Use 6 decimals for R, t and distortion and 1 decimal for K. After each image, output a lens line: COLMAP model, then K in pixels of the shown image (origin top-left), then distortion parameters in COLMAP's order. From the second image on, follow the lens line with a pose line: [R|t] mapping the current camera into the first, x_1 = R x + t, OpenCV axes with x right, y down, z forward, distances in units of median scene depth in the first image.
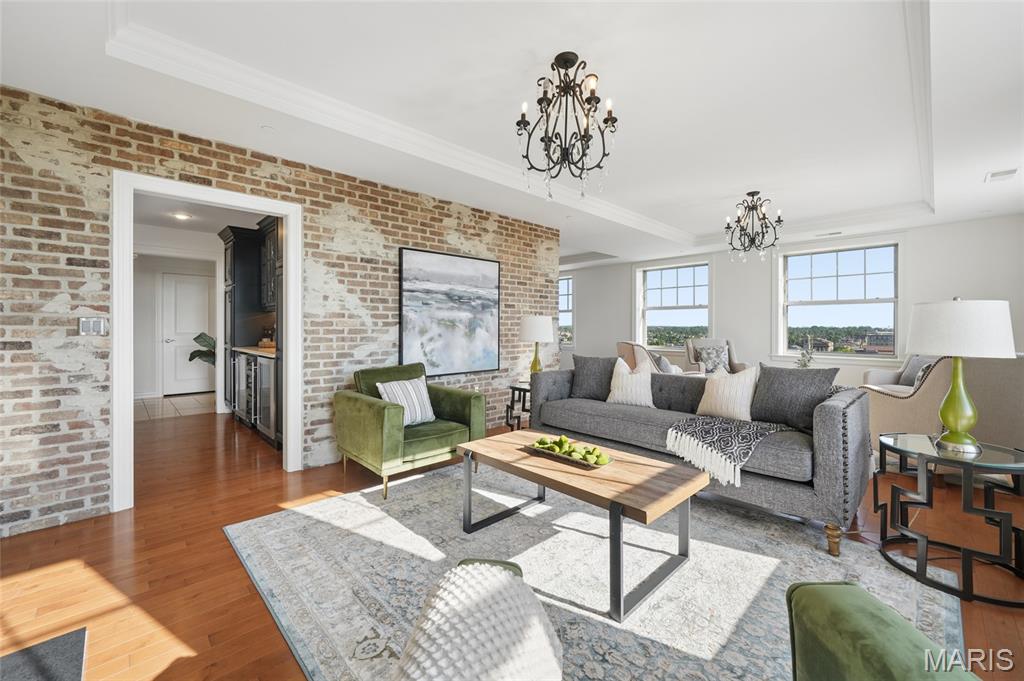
lens RADIAL K [[414.2, 0, 512.7], [0, 414.2, 328.1], [0, 0, 1]] dist [-0.065527, 0.000021]
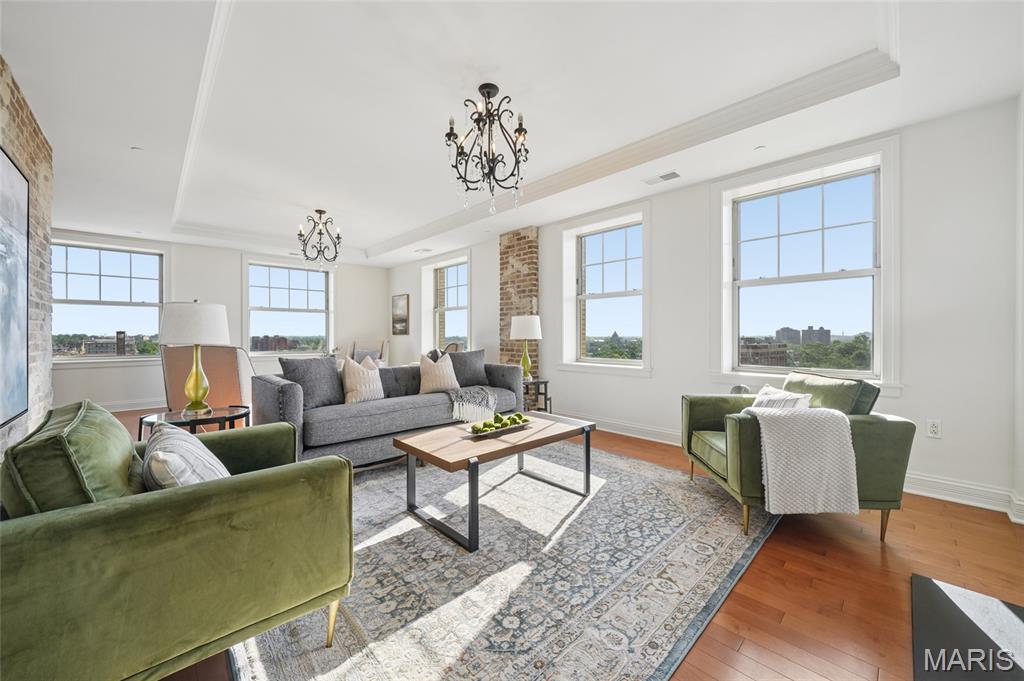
lens RADIAL K [[381.6, 0, 513.3], [0, 381.6, 335.6], [0, 0, 1]] dist [-0.000723, -0.000122]
pose [[0.006387, -0.001907, 0.999978, -0.825222], [-0.000870, 0.999998, 0.001913, 0.020768], [-0.999979, -0.000882, 0.006385, 0.781006]]
